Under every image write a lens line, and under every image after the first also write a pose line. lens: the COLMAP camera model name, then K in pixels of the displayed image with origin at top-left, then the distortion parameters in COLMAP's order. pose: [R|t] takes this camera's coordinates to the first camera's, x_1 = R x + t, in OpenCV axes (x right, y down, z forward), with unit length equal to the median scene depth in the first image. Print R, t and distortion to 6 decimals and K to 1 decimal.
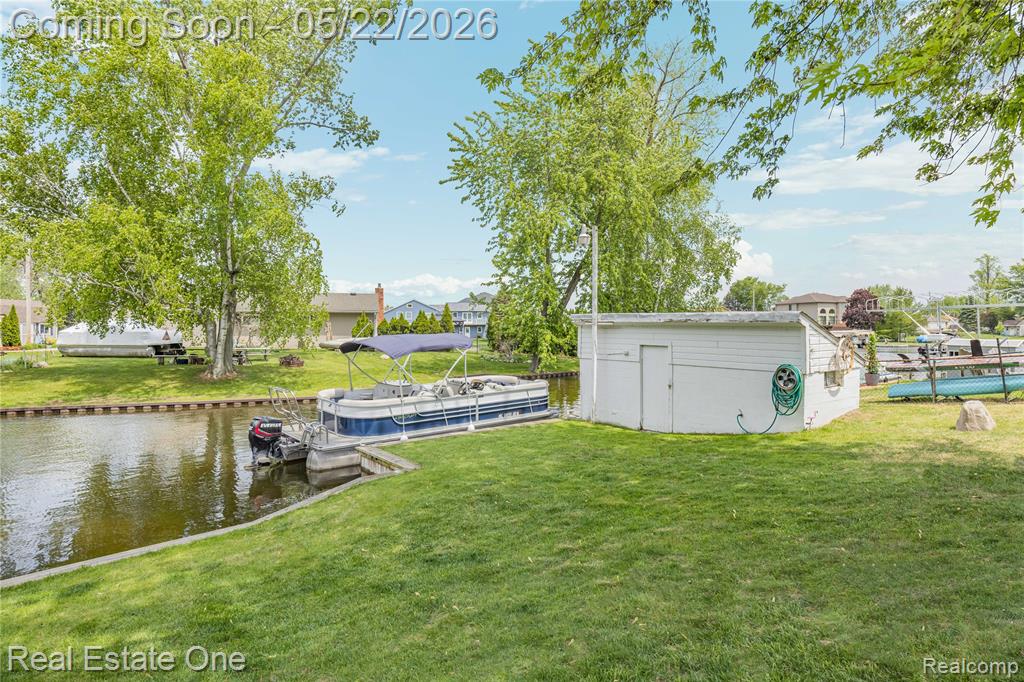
lens RADIAL K [[563.9, 0, 503.5], [0, 563.9, 342.0], [0, 0, 1]] dist [0.007313, -0.004065]
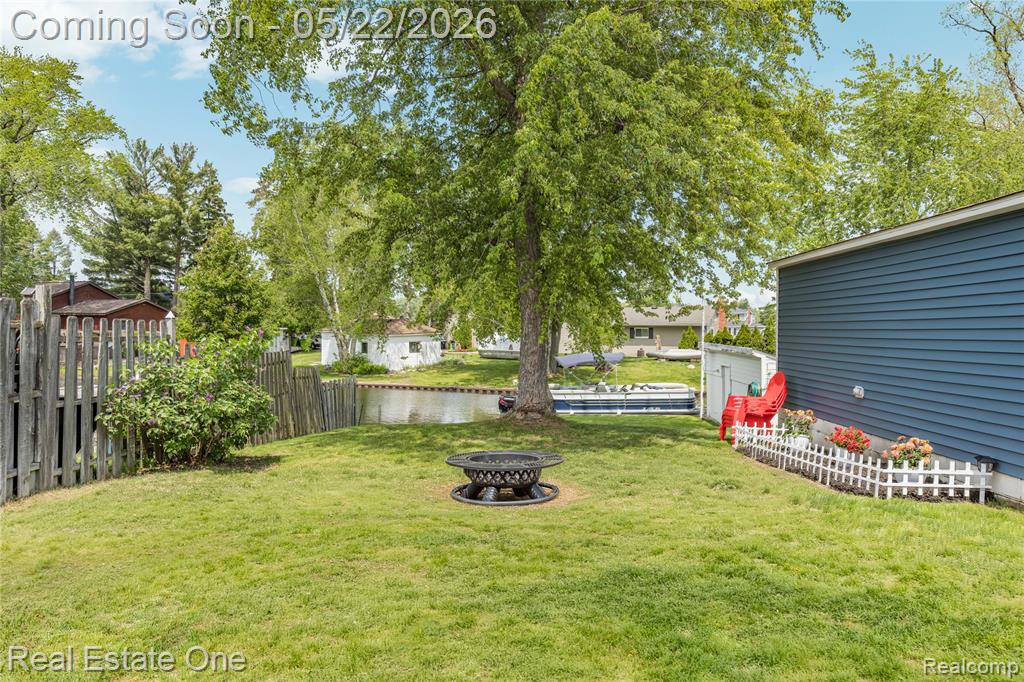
lens RADIAL K [[647.2, 0, 499.4], [0, 647.2, 319.1], [0, 0, 1]] dist [0.003741, -0.001662]
pose [[0.757516, -0.006052, -0.652789, 0.868779], [-0.020772, 0.999227, -0.033367, -0.044886], [0.652487, 0.038836, 0.756804, -0.610460]]
